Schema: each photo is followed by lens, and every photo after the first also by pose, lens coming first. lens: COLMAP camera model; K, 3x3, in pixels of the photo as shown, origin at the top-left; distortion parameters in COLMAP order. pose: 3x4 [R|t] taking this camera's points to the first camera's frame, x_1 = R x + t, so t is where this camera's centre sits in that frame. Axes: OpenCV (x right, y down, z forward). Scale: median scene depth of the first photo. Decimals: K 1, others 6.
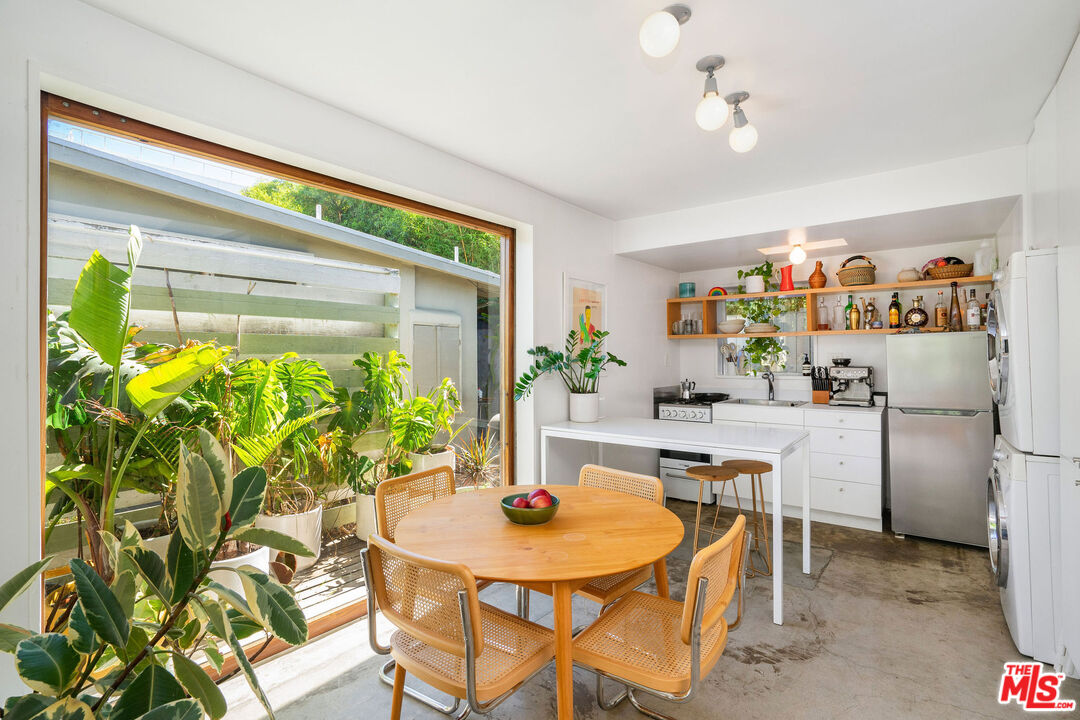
lens RADIAL K [[520.2, 0, 559.1], [0, 520.2, 358.9], [0, 0, 1]] dist [-0.019011, -0.000038]
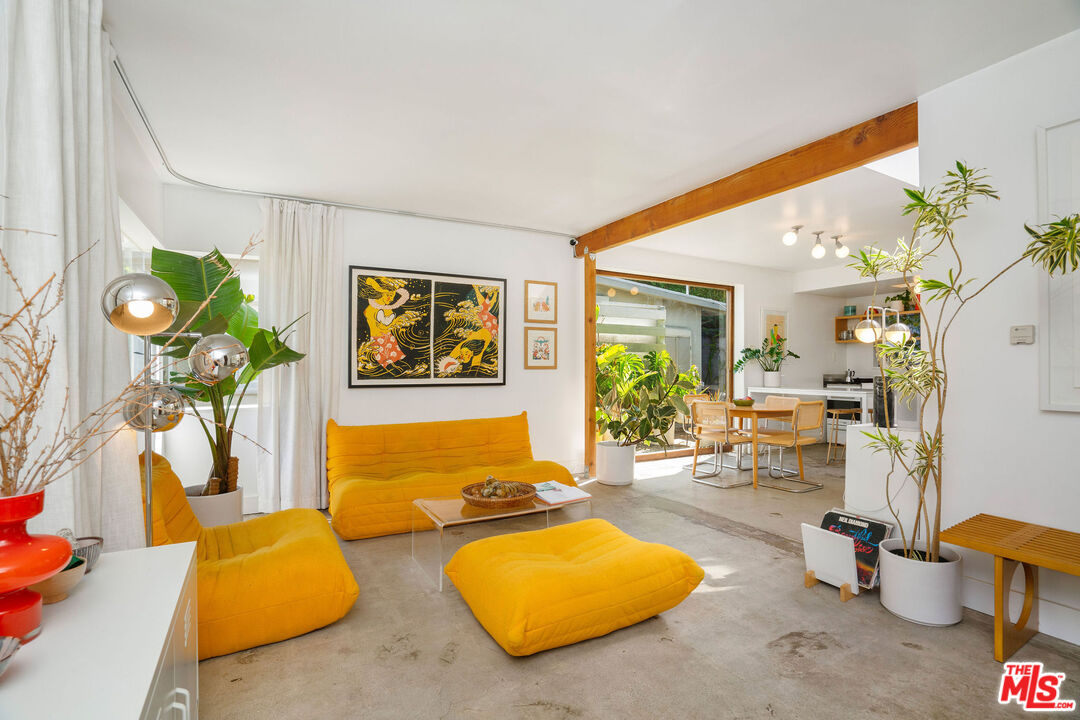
lens RADIAL K [[520.2, 0, 559.1], [0, 520.2, 358.9], [0, 0, 1]] dist [-0.019011, -0.000038]
pose [[0.927250, -0.001492, -0.374440, 0.032658], [-0.007089, 0.999743, -0.021540, 0.061718], [0.374376, 0.022627, 0.927001, -0.944728]]
